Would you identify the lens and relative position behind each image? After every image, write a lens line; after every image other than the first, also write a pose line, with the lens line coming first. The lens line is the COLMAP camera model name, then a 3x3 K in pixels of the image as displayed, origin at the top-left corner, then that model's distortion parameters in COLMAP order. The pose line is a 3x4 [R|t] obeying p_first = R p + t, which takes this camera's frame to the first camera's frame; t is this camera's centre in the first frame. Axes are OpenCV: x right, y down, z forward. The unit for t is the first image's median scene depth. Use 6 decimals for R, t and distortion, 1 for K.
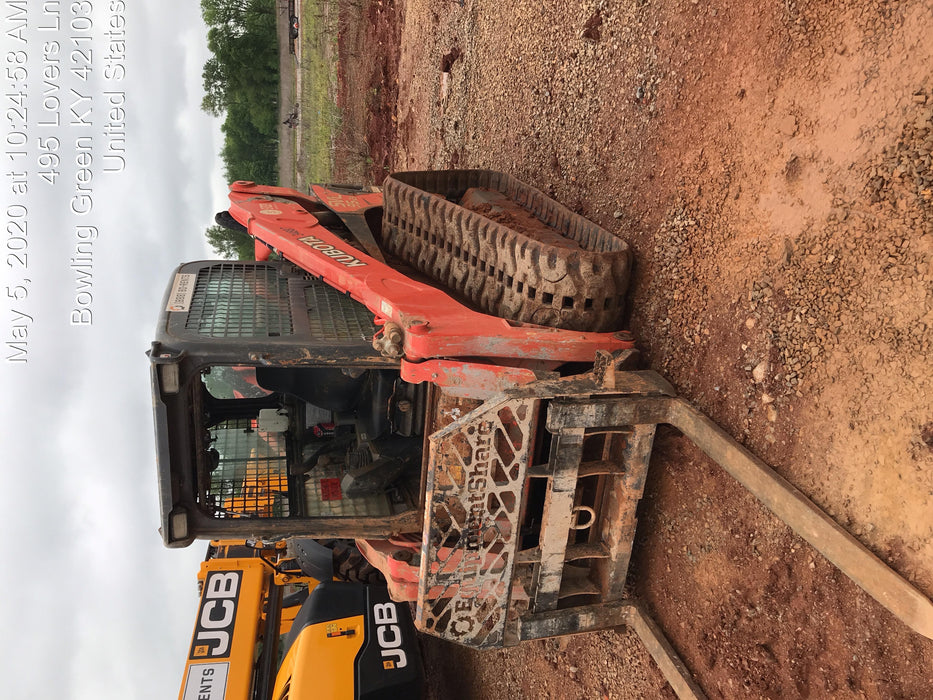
lens RADIAL K [[677.7, 0, 466.5], [0, 677.7, 350.0], [0, 0, 1]] dist [-0.005963, -0.001978]
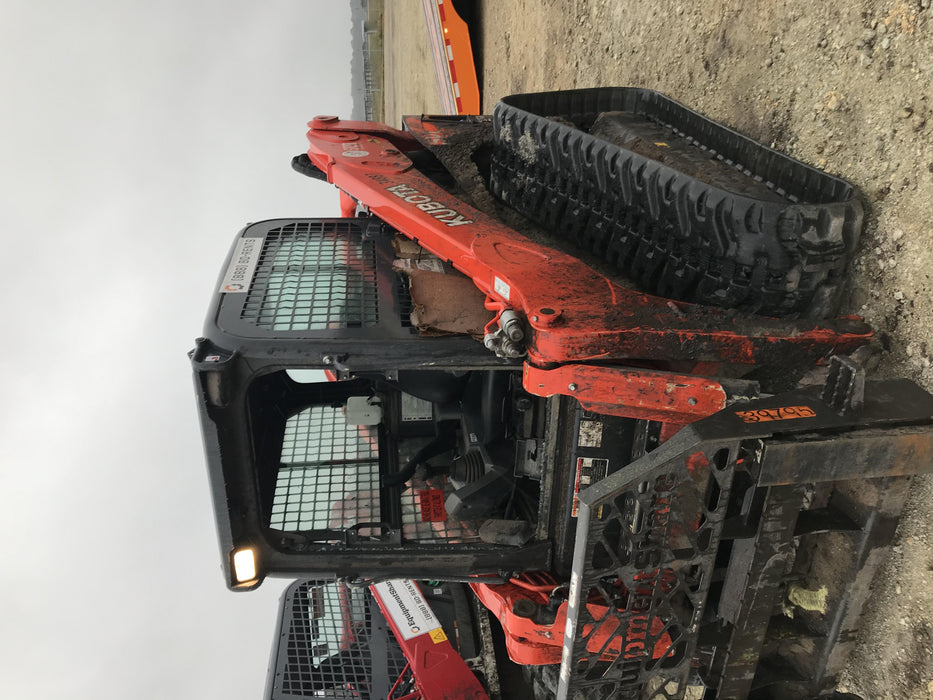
lens RADIAL K [[744.7, 0, 466.5], [0, 744.7, 350.0], [0, 0, 1]] dist [0.048666, -0.001126]
pose [[0.987996, -0.001861, -0.154465, -0.025623], [0.012852, 0.997451, 0.070186, -0.040320], [0.153941, -0.071329, 0.985502, 0.159327]]
